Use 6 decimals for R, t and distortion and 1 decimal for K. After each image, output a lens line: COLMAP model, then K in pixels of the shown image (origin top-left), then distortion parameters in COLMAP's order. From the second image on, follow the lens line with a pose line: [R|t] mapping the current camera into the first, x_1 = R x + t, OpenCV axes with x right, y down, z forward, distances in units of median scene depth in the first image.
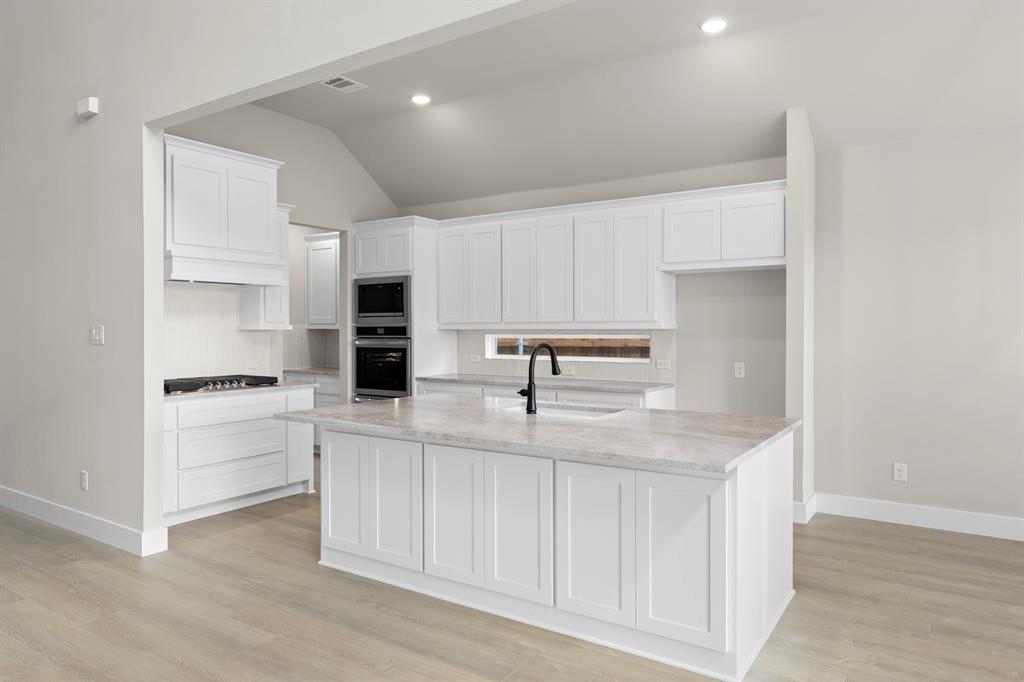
lens RADIAL K [[669.6, 0, 513.1], [0, 669.6, 339.8], [0, 0, 1]] dist [-0.001579, 0.001278]
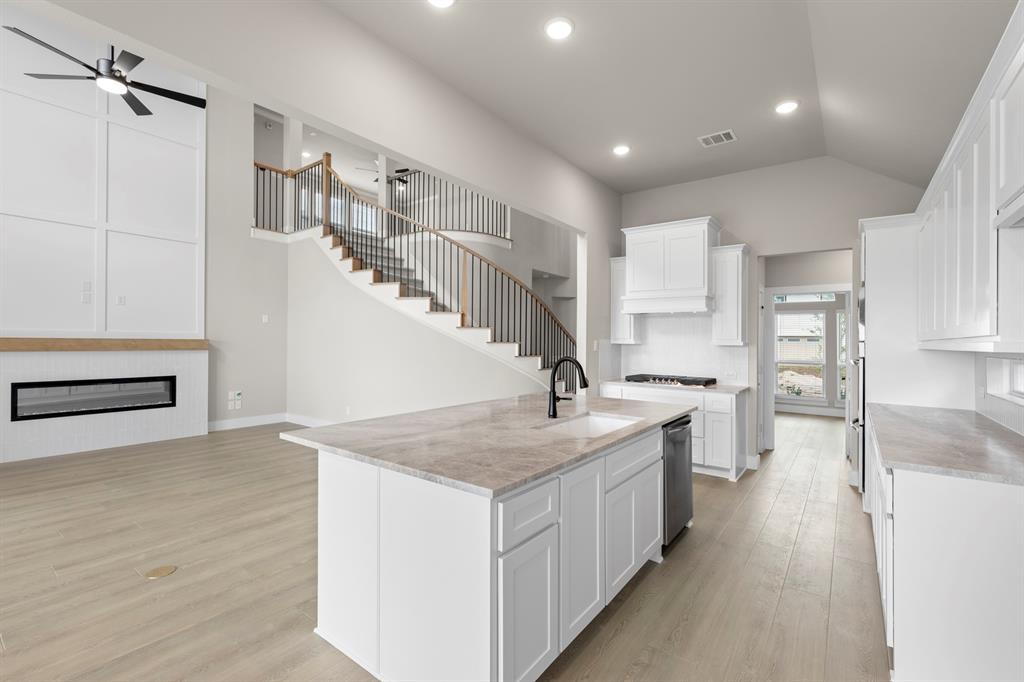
lens RADIAL K [[447.7, 0, 524.7], [0, 447.7, 353.2], [0, 0, 1]] dist [0.002835, 0.000559]
pose [[-0.035766, 0.025877, -0.999025, 0.522898], [-0.032271, 0.999113, 0.027035, -0.011241], [0.998839, 0.033207, -0.034899, 0.646607]]
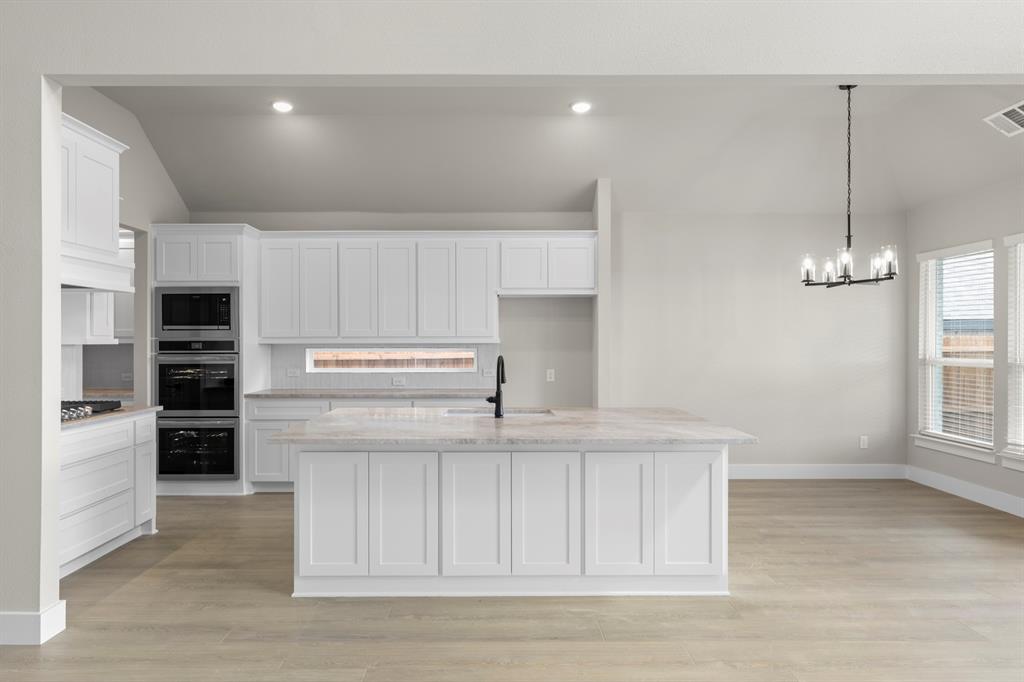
lens RADIAL K [[604.7, 0, 501.1], [0, 604.7, 347.5], [0, 0, 1]] dist [0.000027, -0.000936]
pose [[0.826661, -0.004556, 0.562681, -0.360827], [0.009687, 0.999934, -0.006135, -0.001768], [-0.562616, 0.010522, 0.826651, 0.098887]]
